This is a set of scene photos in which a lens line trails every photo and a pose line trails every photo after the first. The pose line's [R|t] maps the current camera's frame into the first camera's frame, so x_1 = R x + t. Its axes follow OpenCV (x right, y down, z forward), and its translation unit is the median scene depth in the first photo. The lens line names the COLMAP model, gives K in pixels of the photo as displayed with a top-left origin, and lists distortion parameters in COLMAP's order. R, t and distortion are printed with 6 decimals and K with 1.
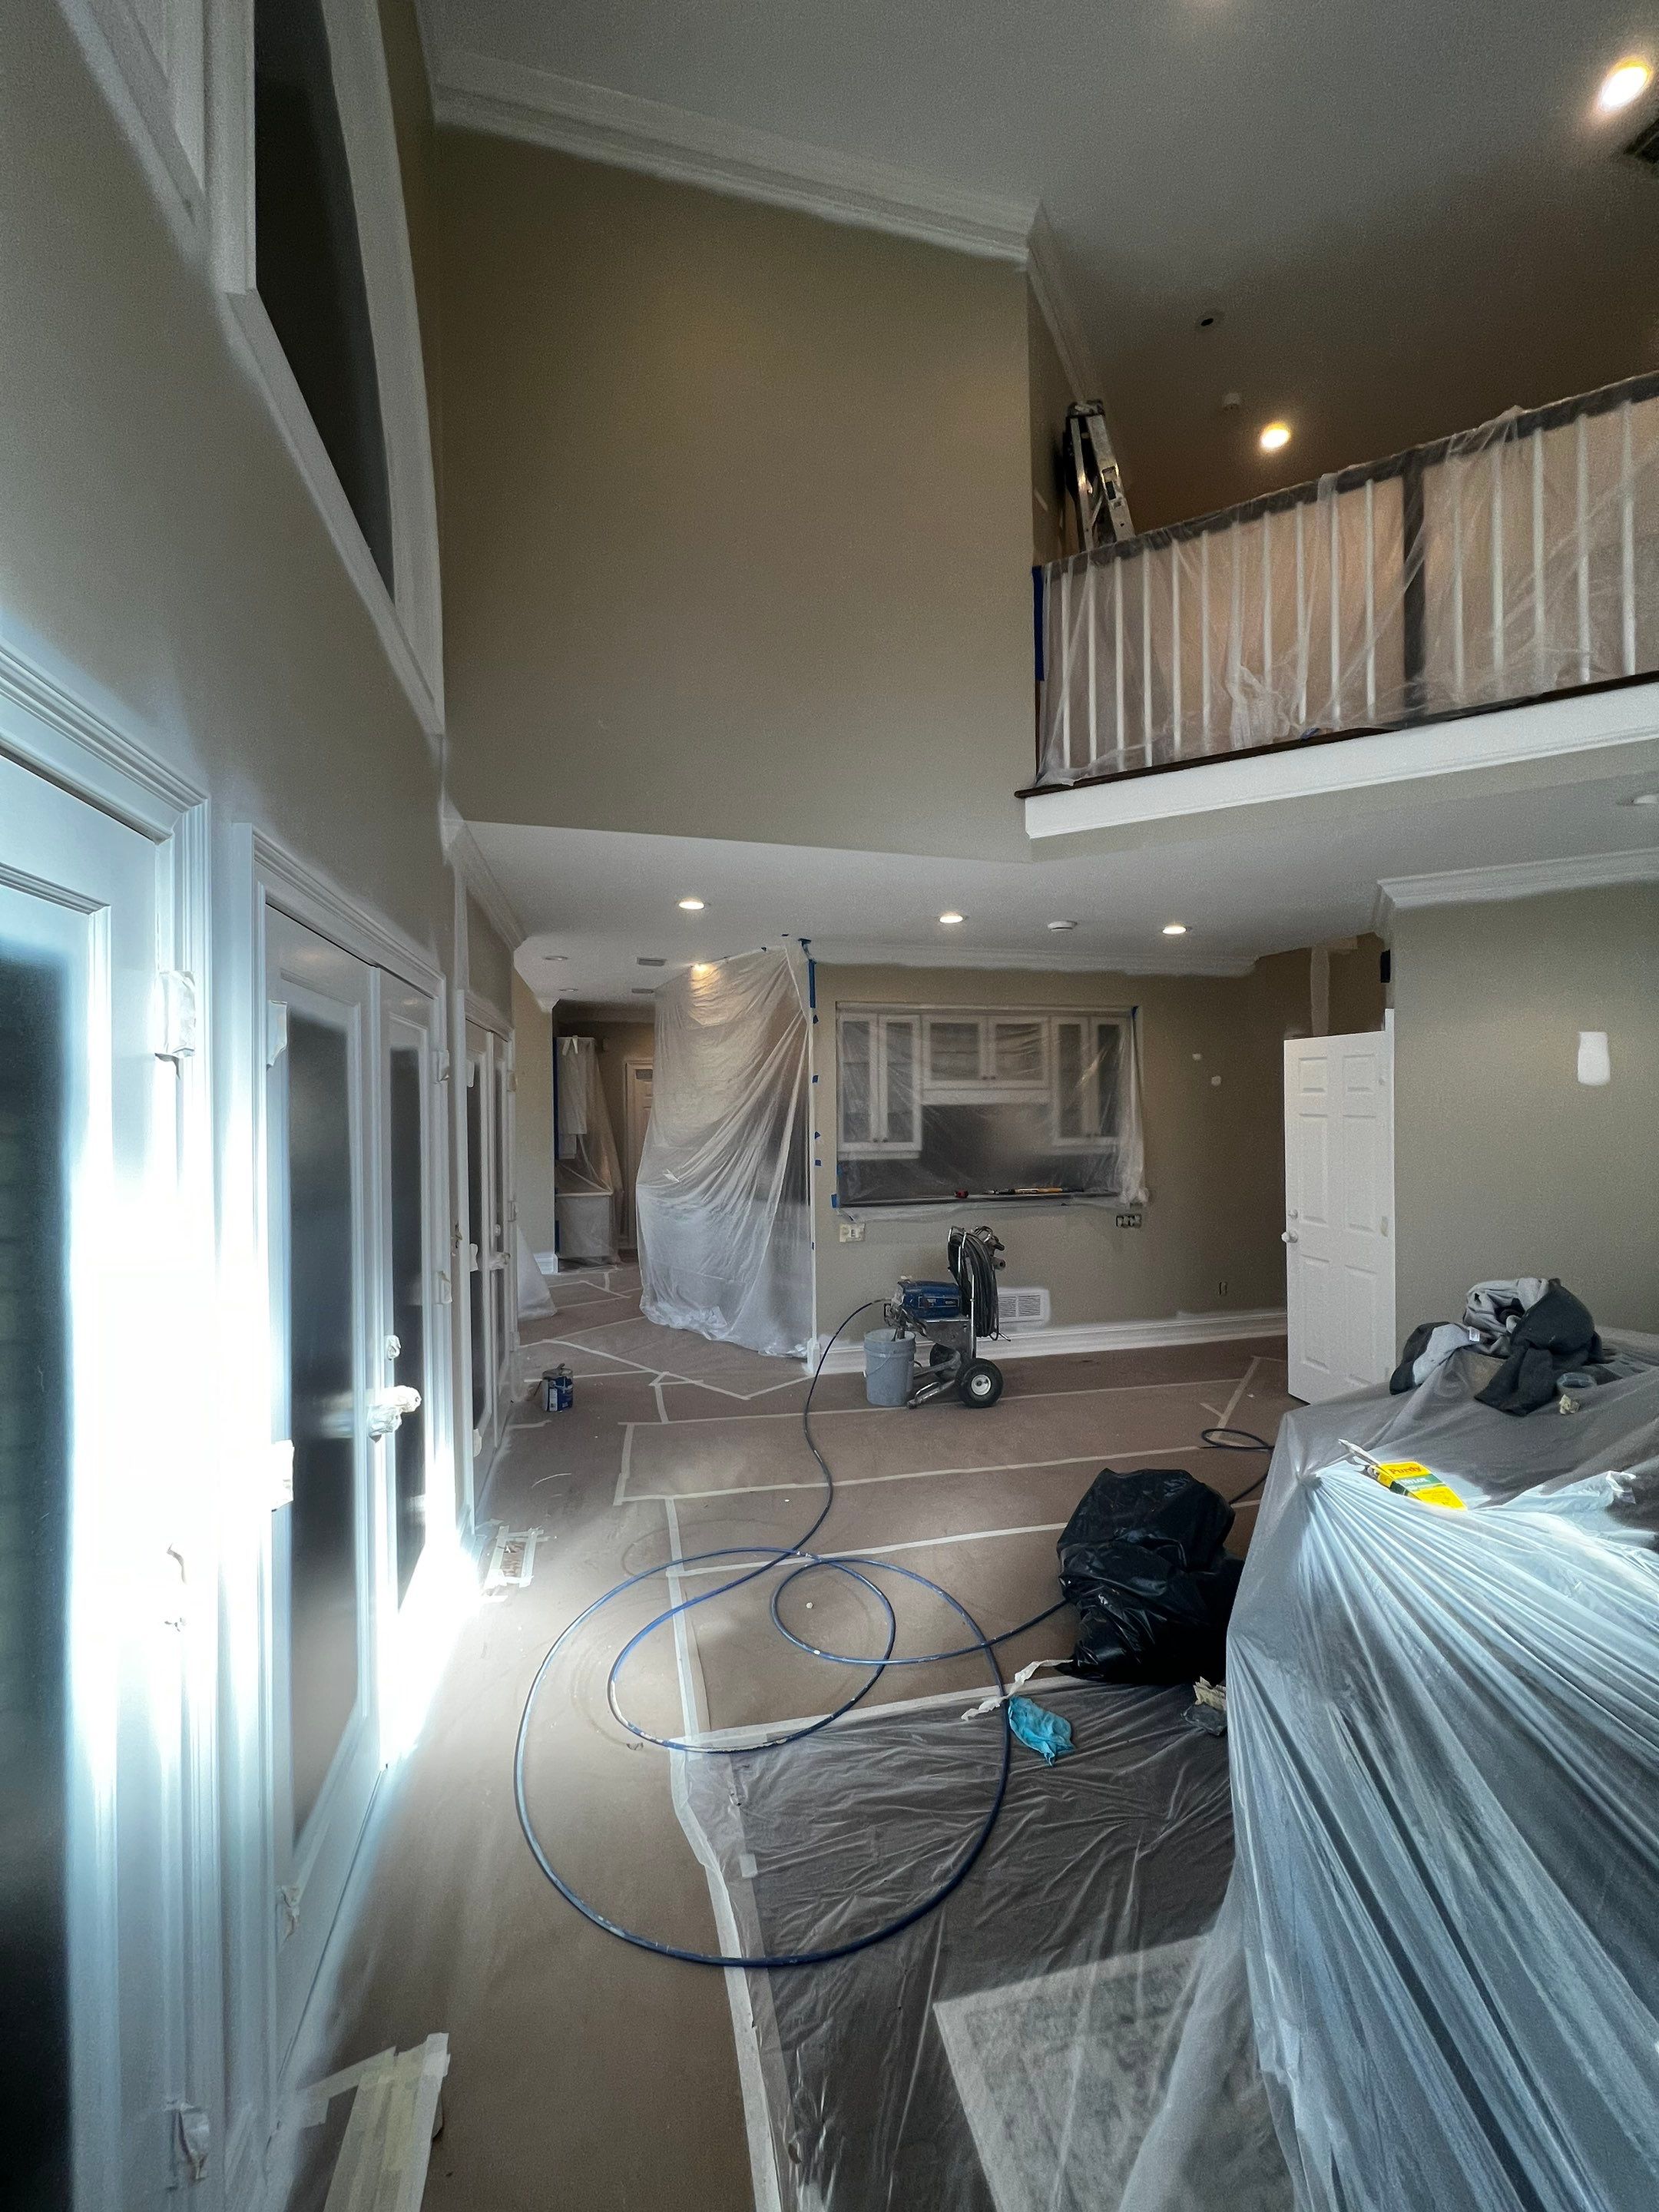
lens RADIAL K [[893.1, 0, 831.9], [0, 893.1, 1094.0], [0, 0, 1]] dist [-0.001416, 0.000691]
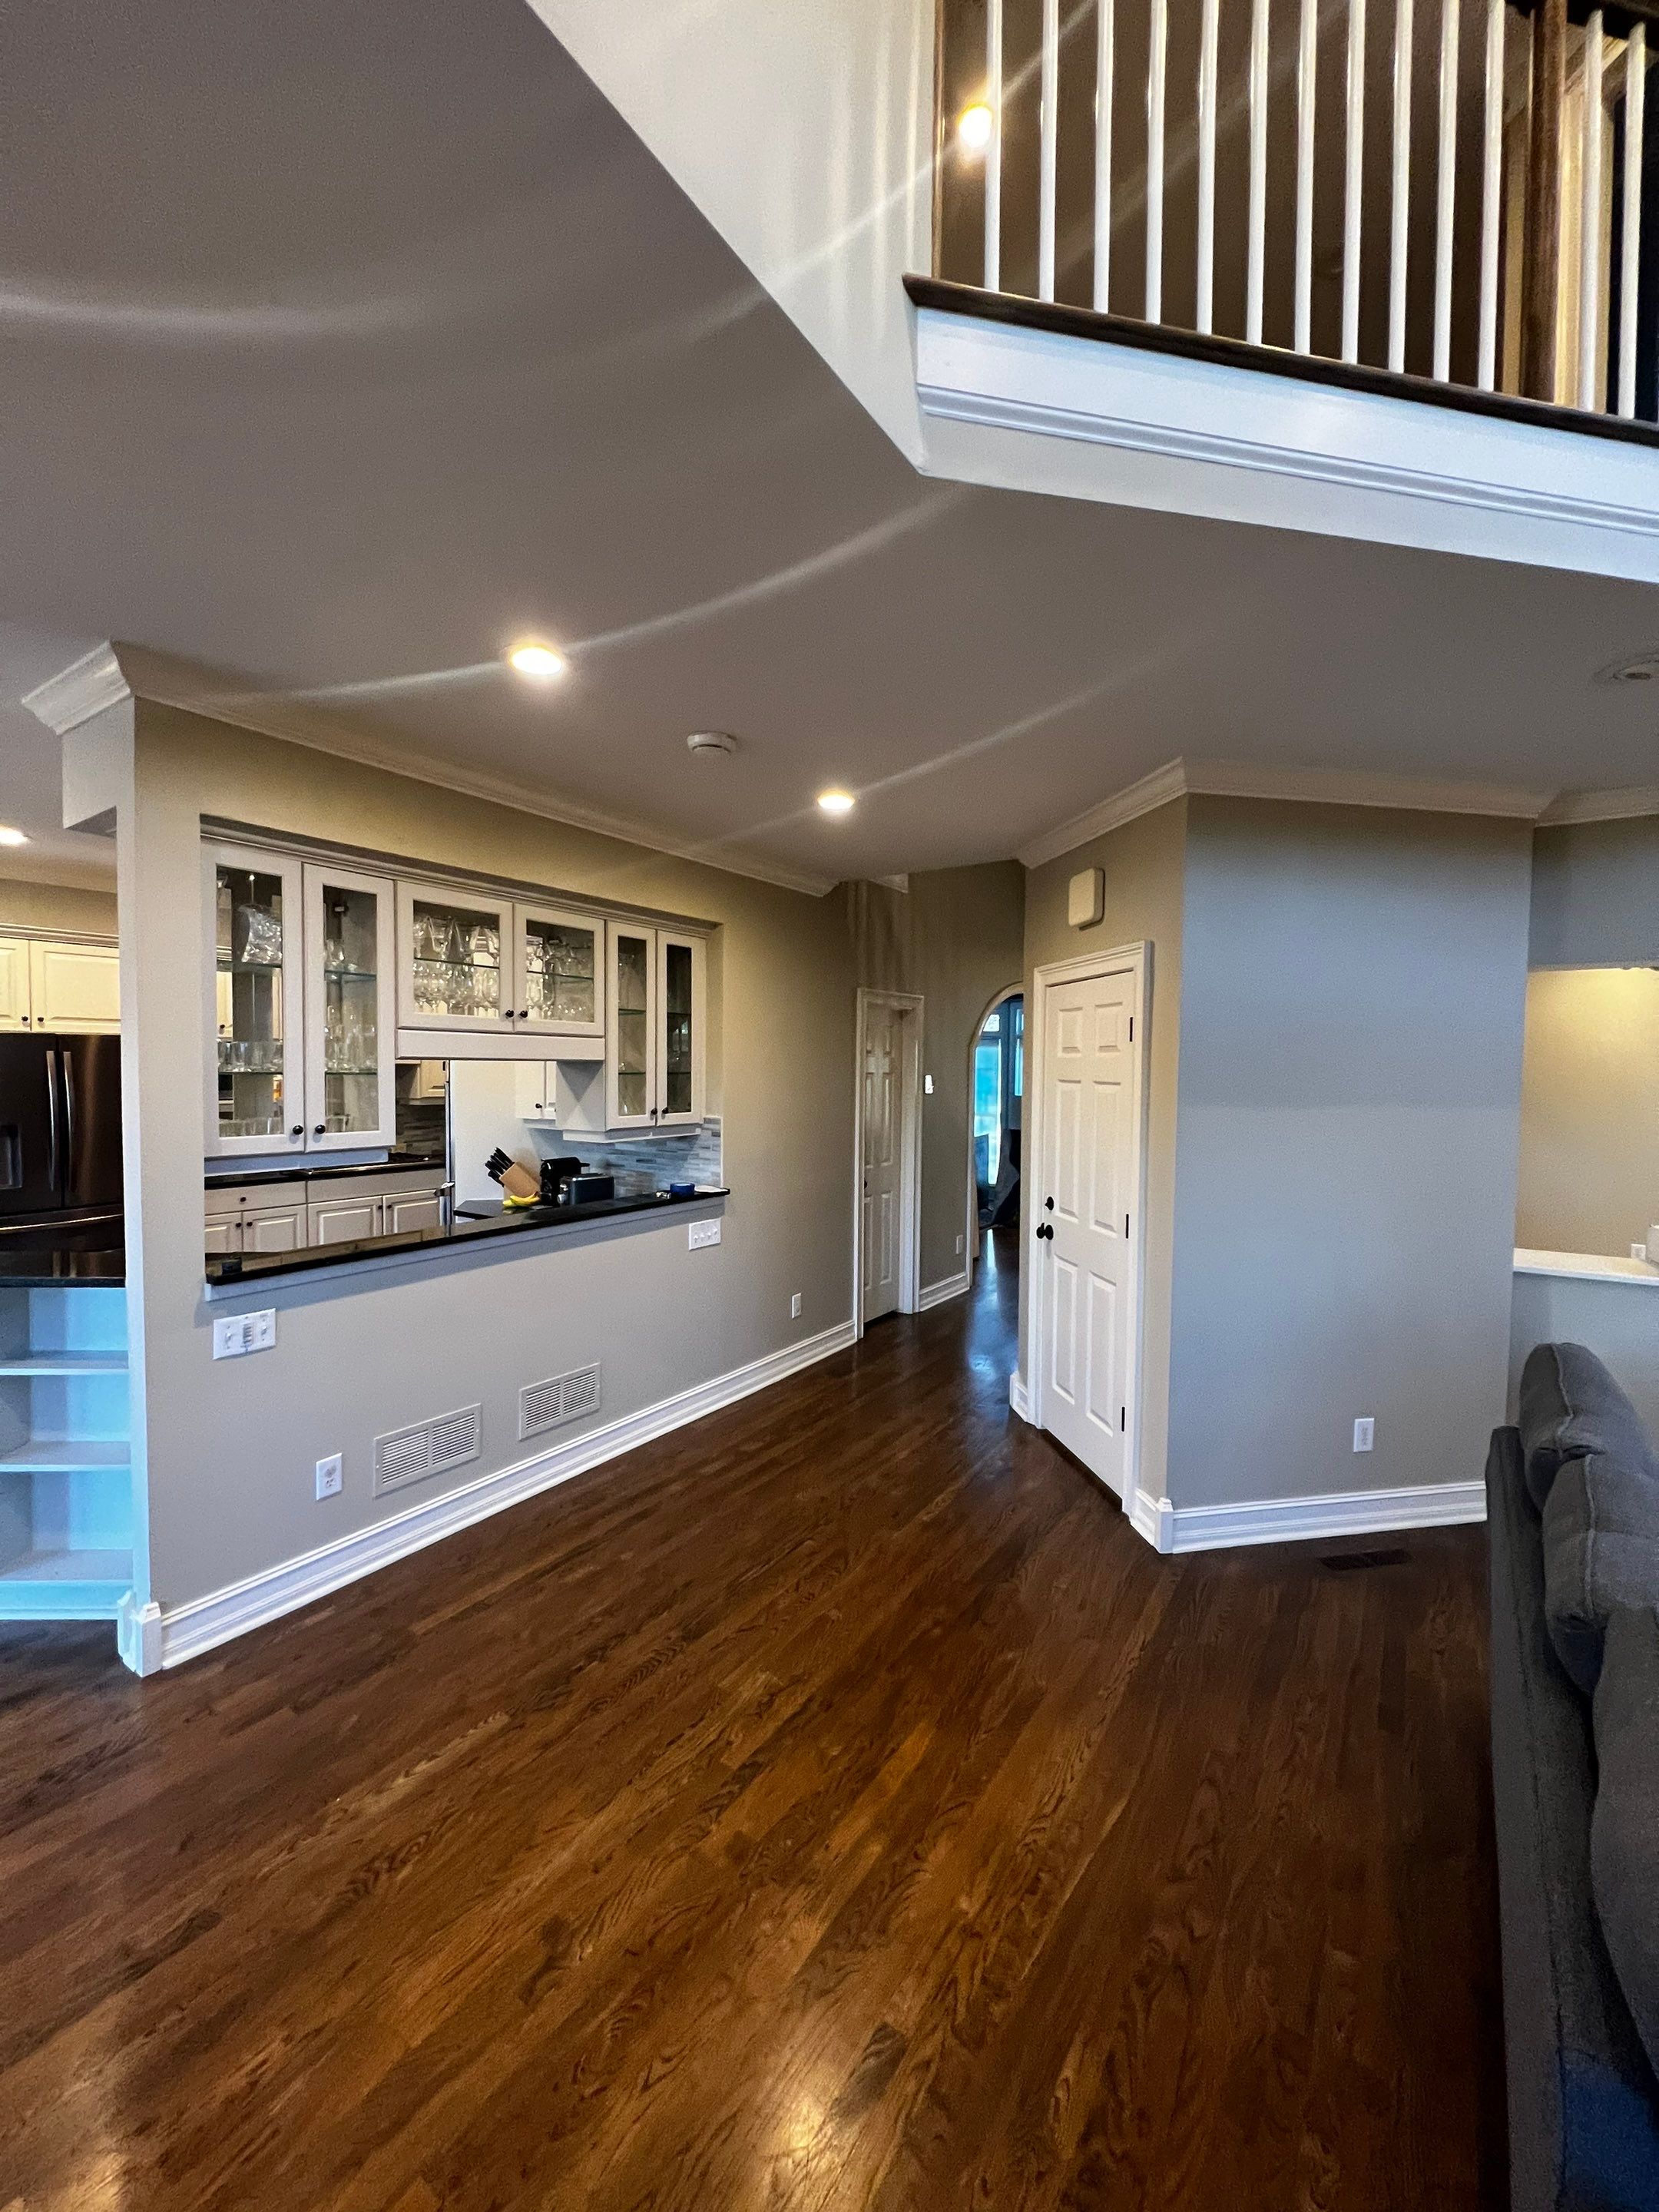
lens RADIAL K [[886.8, 0, 833.6], [0, 886.8, 1102.6], [0, 0, 1]] dist [0.001265, 0.000644]
pose [[0.738513, -0.009558, 0.674171, -0.057017], [-0.023386, 0.998935, 0.039780, 0.011528], [-0.673833, -0.045144, 0.737503, 0.445508]]
